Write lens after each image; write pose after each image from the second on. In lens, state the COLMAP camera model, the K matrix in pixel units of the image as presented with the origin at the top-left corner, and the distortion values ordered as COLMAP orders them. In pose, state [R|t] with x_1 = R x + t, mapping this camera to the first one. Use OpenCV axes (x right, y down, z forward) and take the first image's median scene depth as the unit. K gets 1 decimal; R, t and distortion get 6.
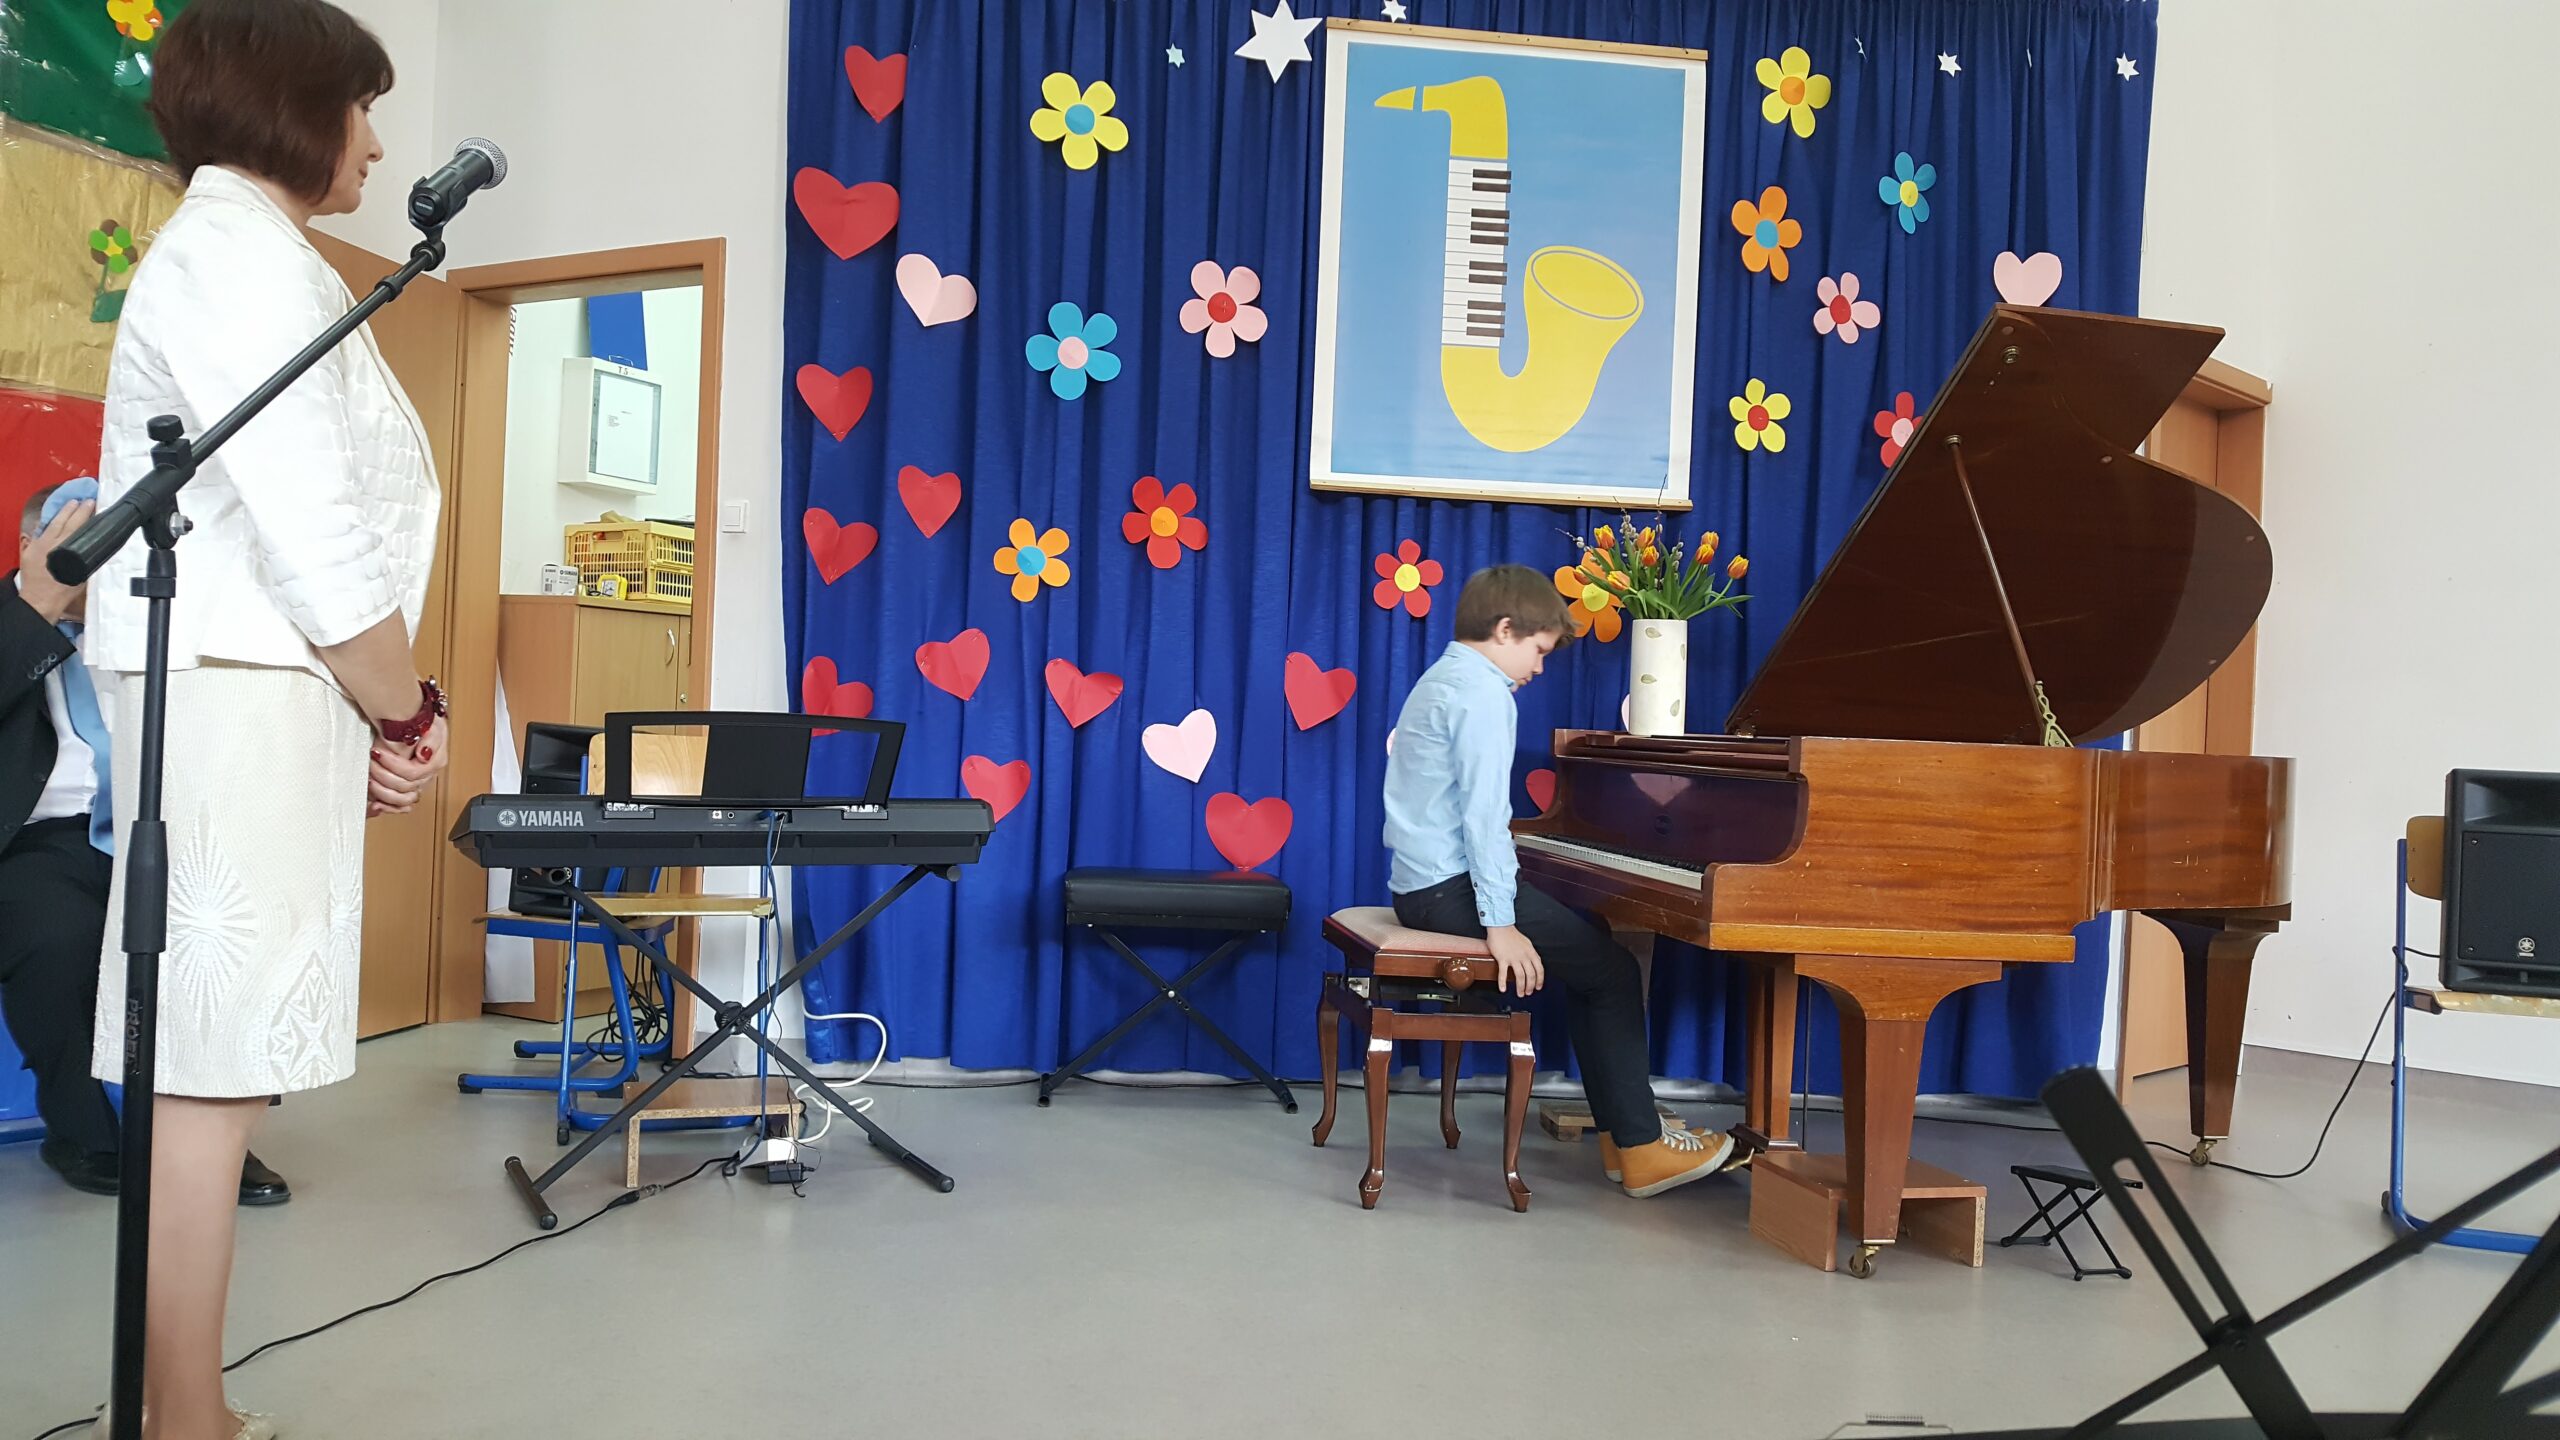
lens RADIAL K [[1919.4, 0, 1231.7], [0, 1919.4, 733.2], [0, 0, 1]] dist [0.109559, -0.254684]
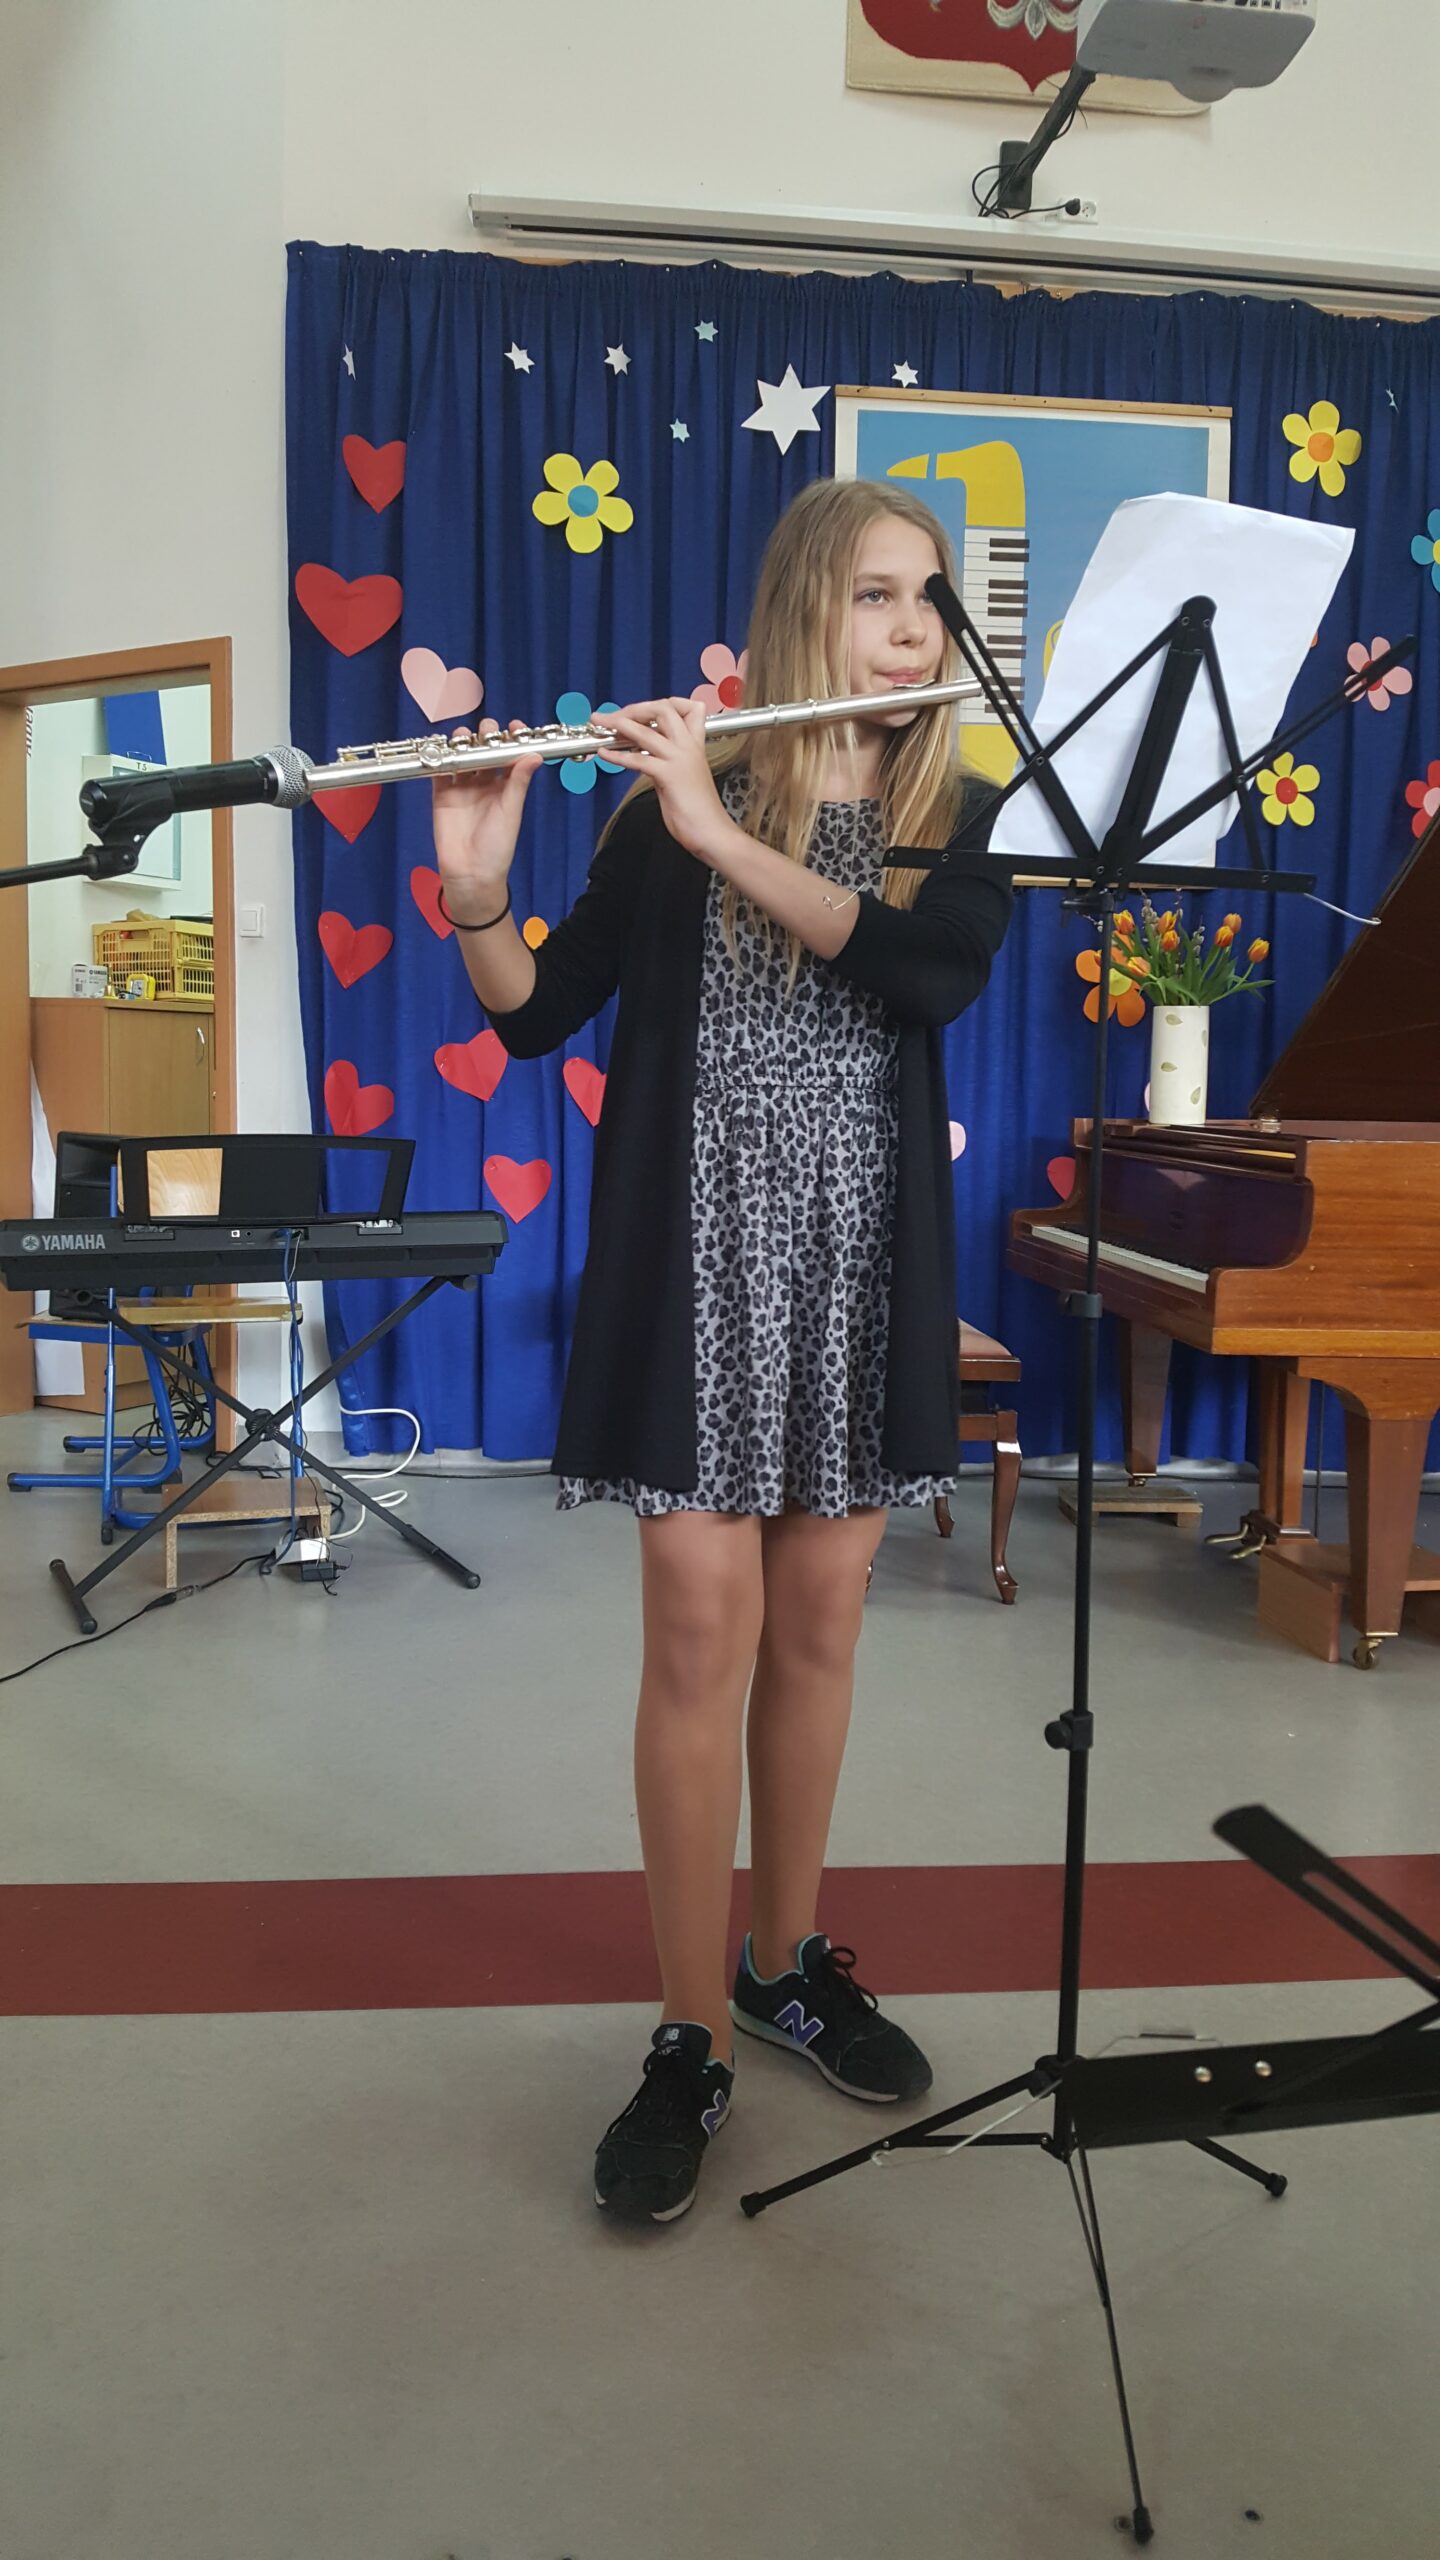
lens RADIAL K [[1919.4, 0, 706.7], [0, 1919.4, 1251.0], [0, 0, 1]] dist [0.109559, -0.254684]
pose [[0.998884, -0.016629, -0.044199, 0.020541], [0.020410, 0.996042, 0.086505, -0.023112], [0.042586, -0.087310, 0.995270, -0.005041]]
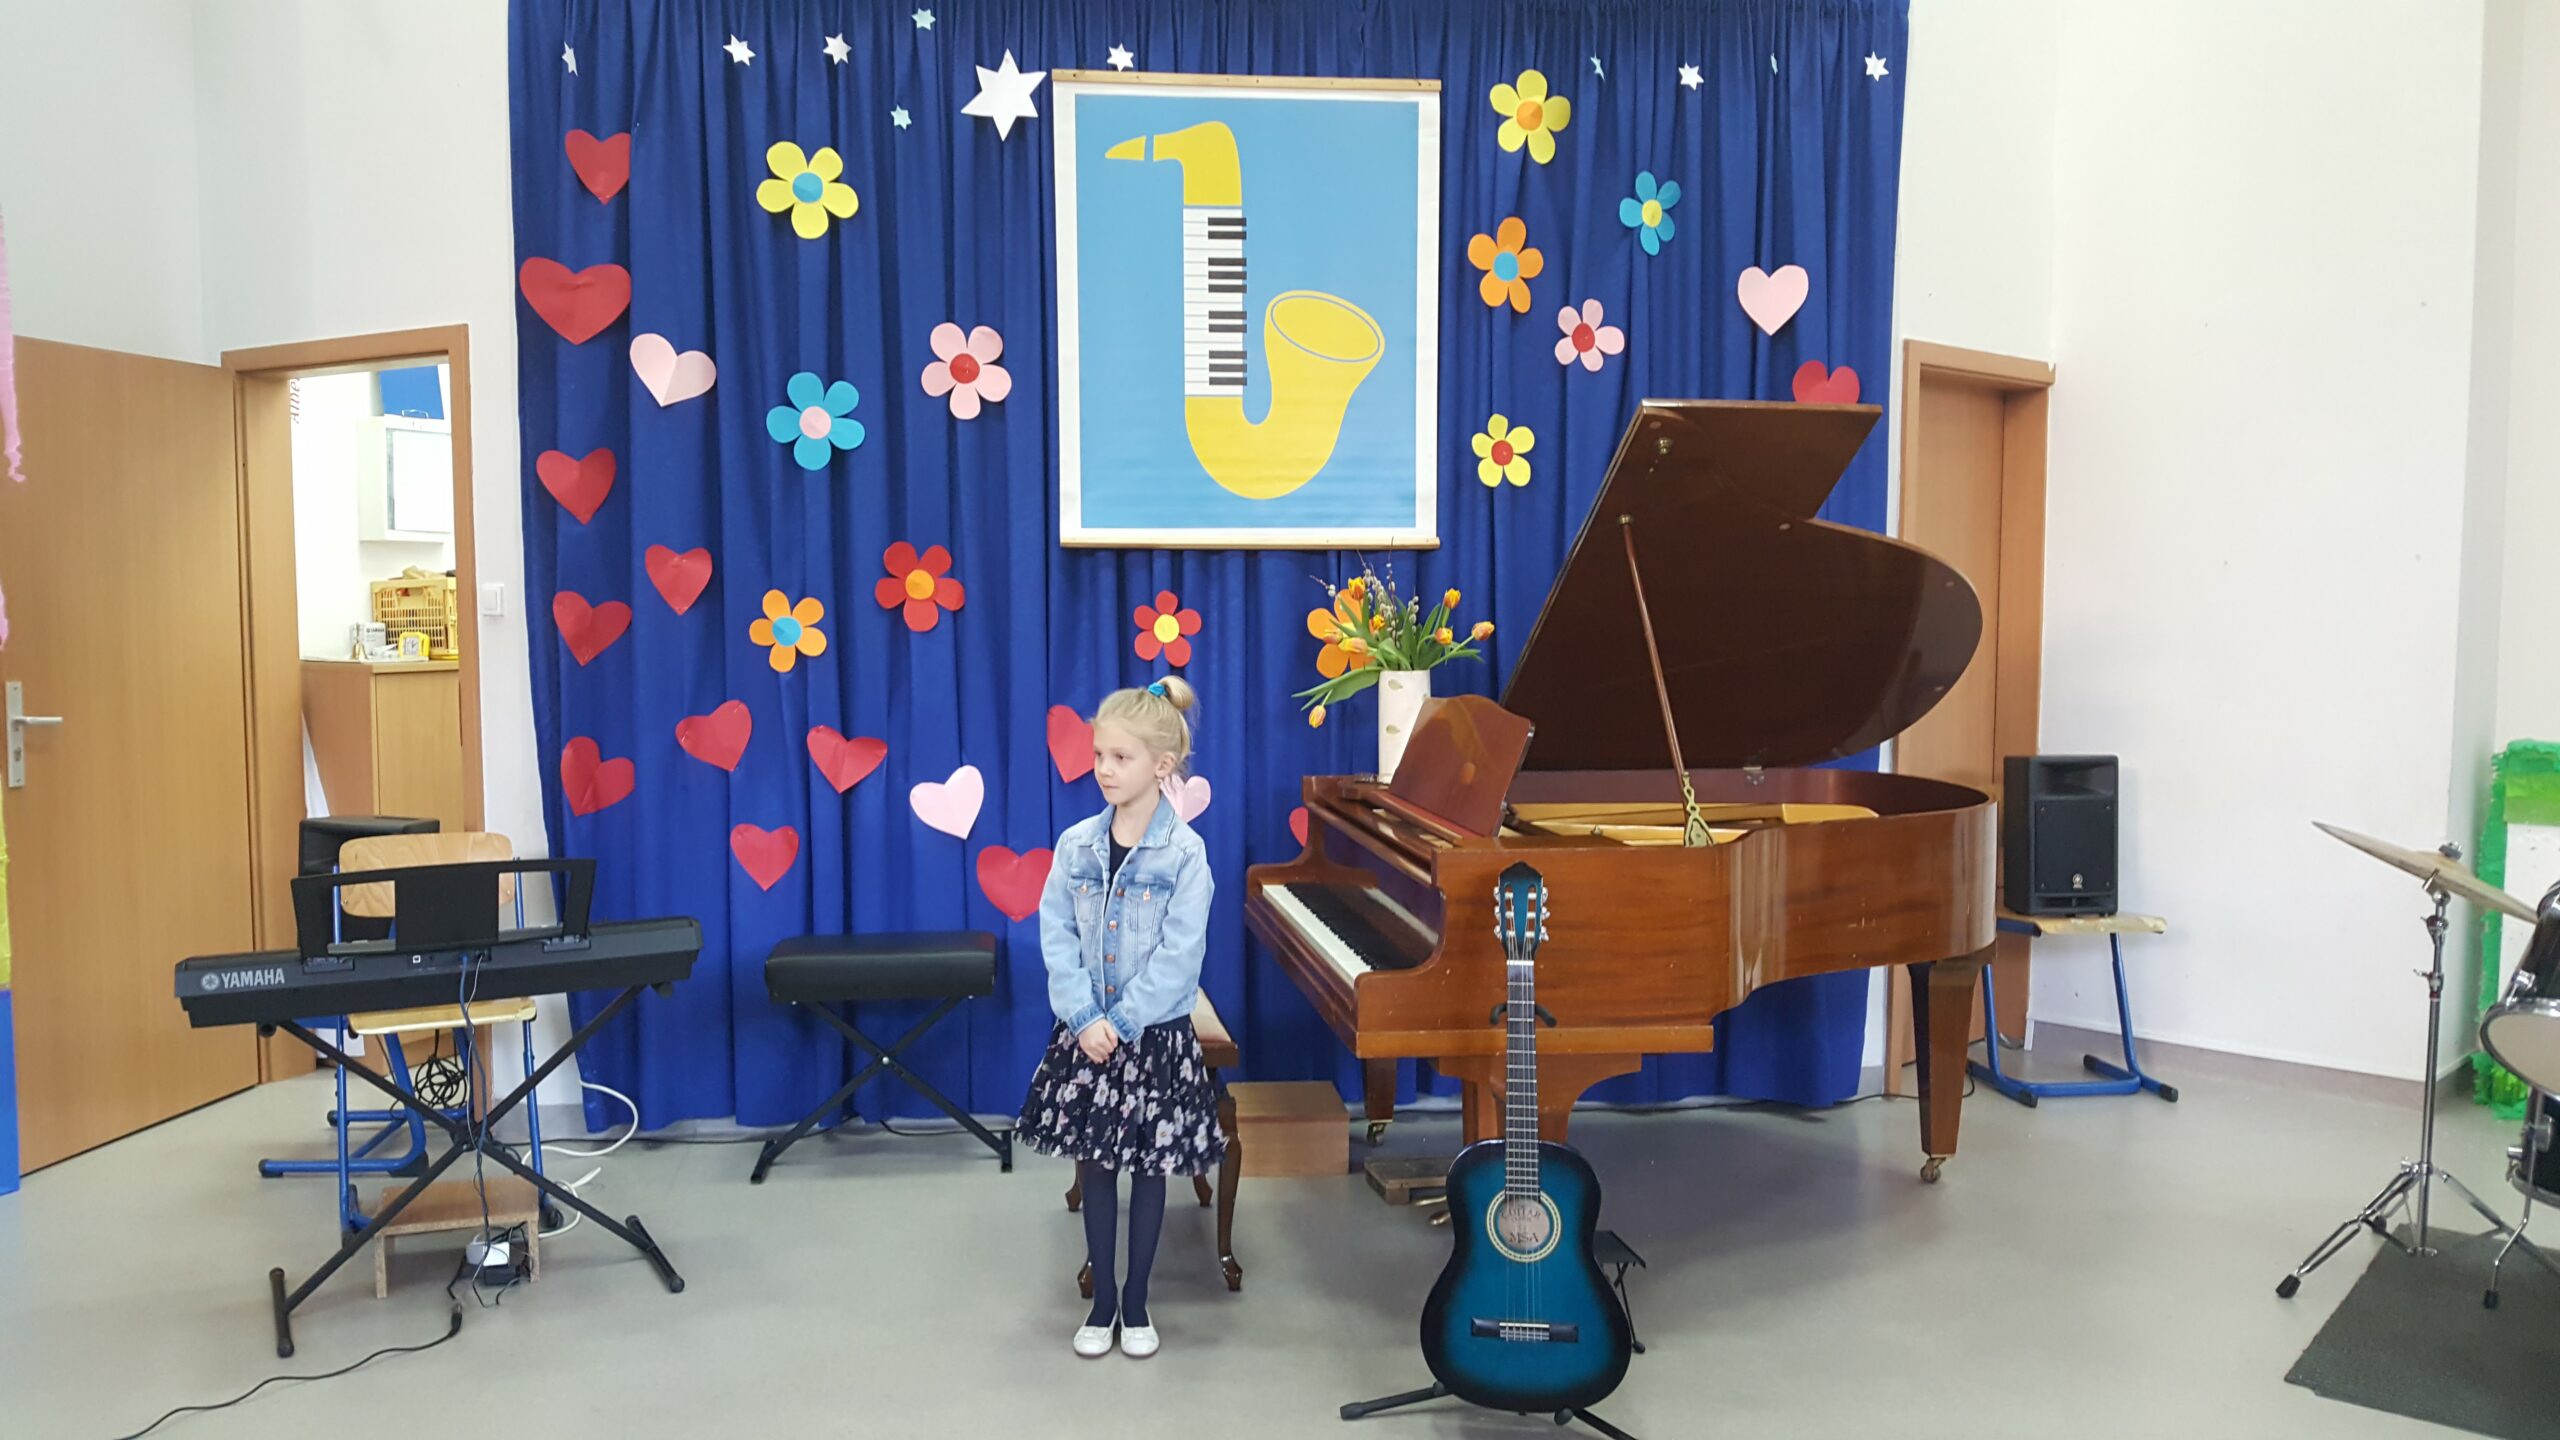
lens RADIAL K [[1919.4, 0, 1216.4], [0, 1919.4, 755.3], [0, 0, 1]] dist [0.109559, -0.254684]
pose [[0.998980, -0.043927, -0.010418, 0.129228], [0.044615, 0.995872, 0.079048, -0.094155], [0.006903, -0.079432, 0.996816, -0.020368]]
